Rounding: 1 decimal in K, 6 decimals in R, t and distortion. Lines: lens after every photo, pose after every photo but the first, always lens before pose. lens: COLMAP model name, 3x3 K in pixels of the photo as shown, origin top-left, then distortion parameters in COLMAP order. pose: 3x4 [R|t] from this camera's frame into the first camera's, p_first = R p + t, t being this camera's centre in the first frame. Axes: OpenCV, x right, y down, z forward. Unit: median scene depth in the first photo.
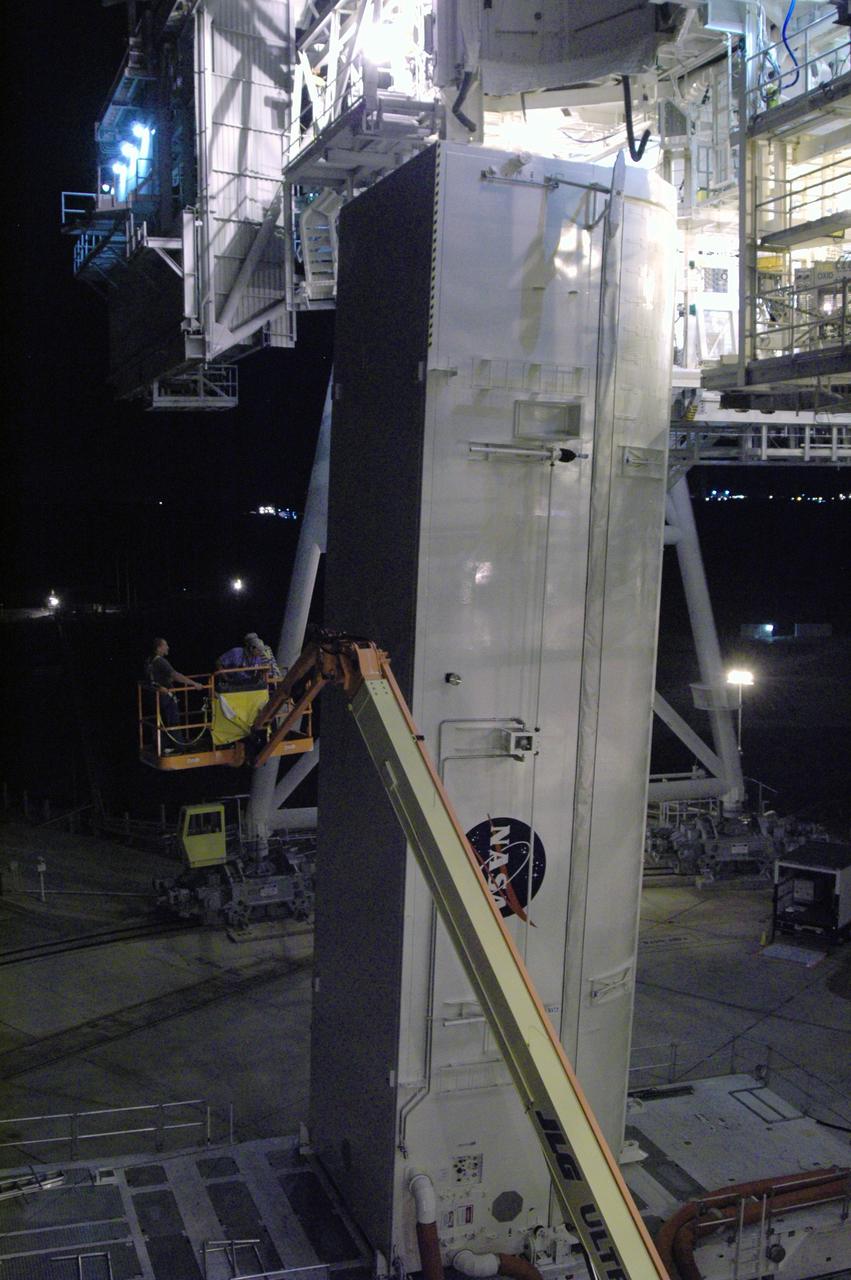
lens RADIAL K [[1327.8, 0, 420.8], [0, 1327.8, 665.2], [0, 0, 1]] dist [-0.097901, 0.024096]
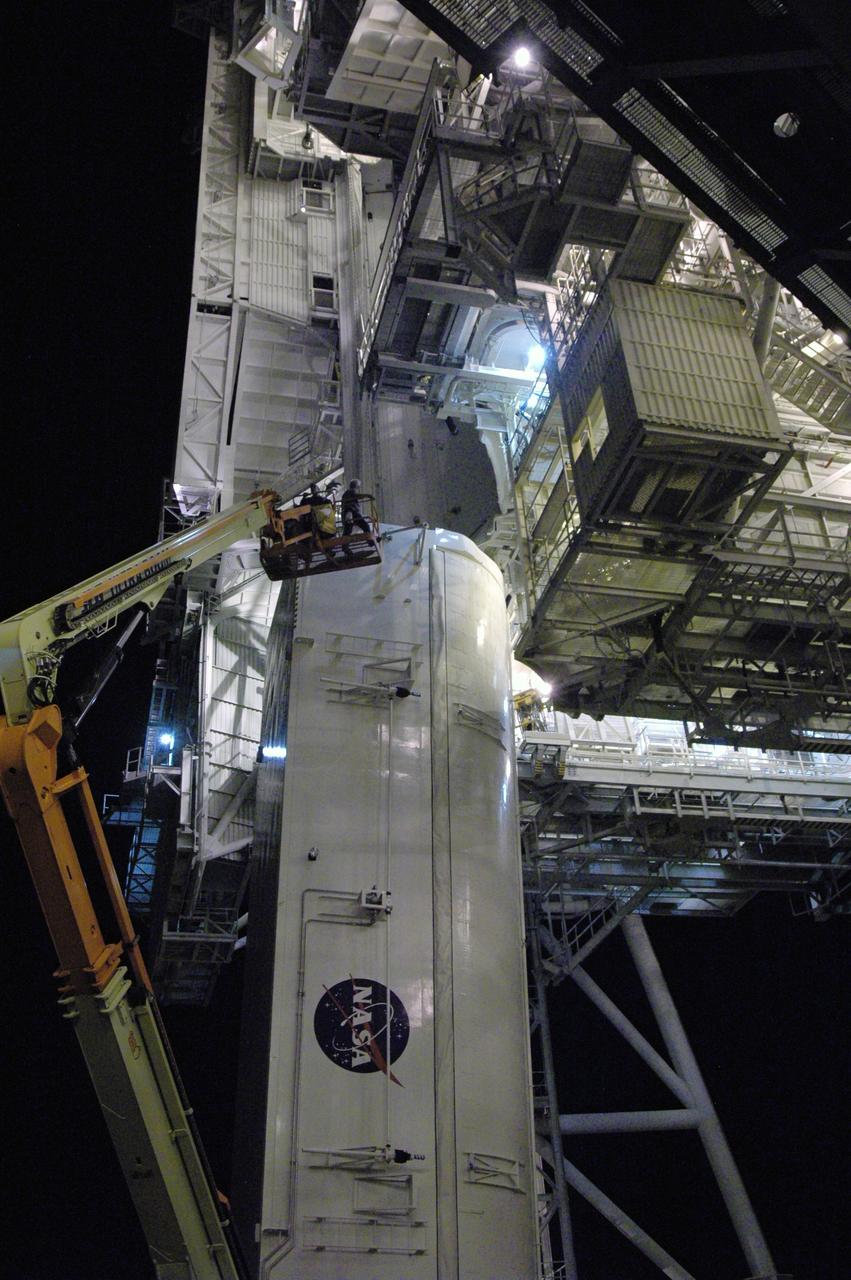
lens RADIAL K [[1327.8, 0, 420.8], [0, 1327.8, 665.2], [0, 0, 1]] dist [-0.097901, 0.024096]
pose [[0.992523, -0.101819, -0.067316, 0.148716], [0.036078, 0.771580, -0.635108, 0.436294], [0.116606, 0.627930, 0.769485, -0.000921]]
